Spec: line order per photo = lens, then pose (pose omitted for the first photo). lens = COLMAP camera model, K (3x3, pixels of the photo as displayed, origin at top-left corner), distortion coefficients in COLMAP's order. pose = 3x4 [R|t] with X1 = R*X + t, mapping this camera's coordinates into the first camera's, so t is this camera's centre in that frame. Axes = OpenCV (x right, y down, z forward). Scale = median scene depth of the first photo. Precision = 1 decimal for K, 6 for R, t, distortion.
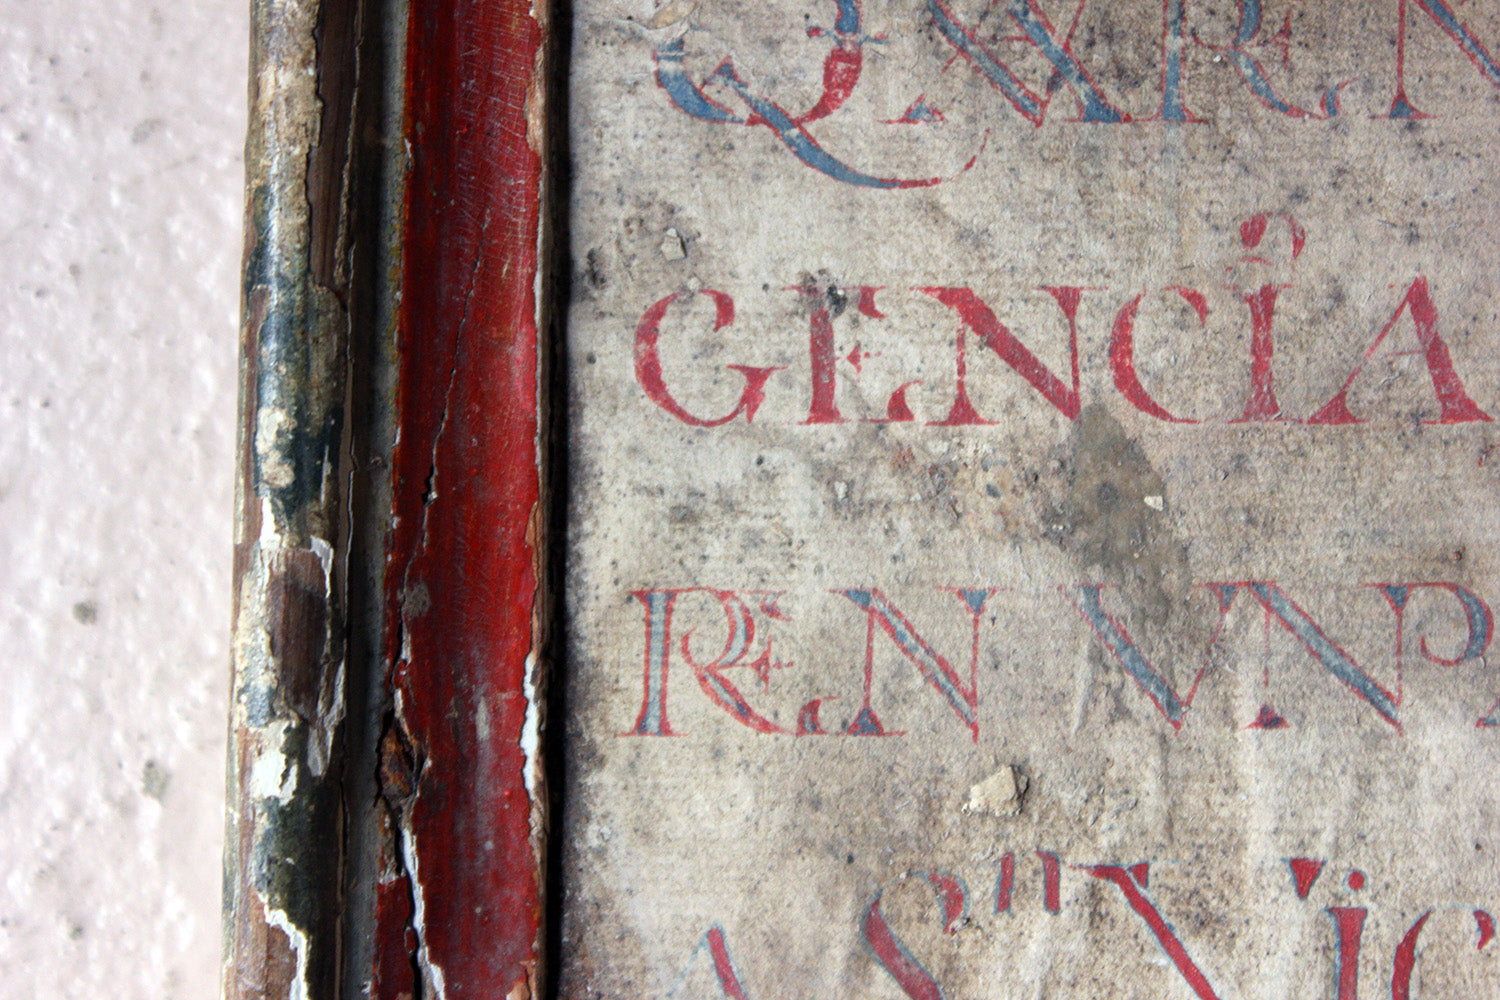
lens RADIAL K [[3436.0, 0, 750.8], [0, 3436.0, 498.0], [0, 0, 1]] dist [0.034830, 0.307678]
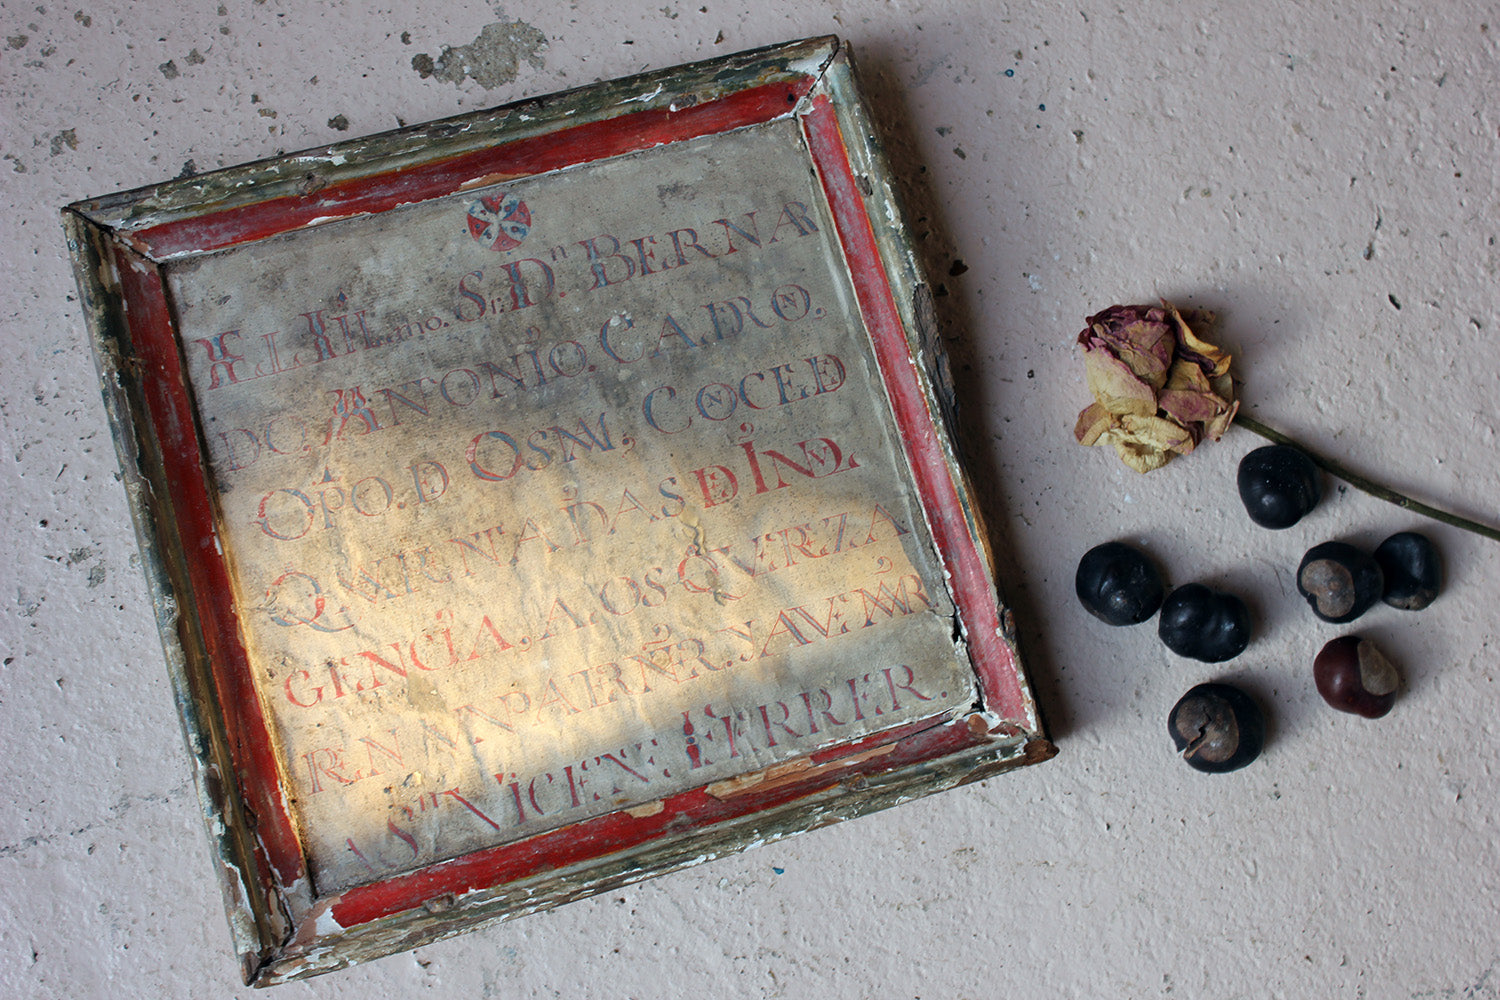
lens RADIAL K [[1948.3, 0, 732.7], [0, 1948.3, 505.7], [0, 0, 1]] dist [-0.072434, 0.070776]
pose [[0.946935, -0.263840, 0.183584, 0.091452], [0.282687, 0.955440, -0.084985, 0.078089], [-0.152981, 0.132372, 0.979323, -1.127296]]
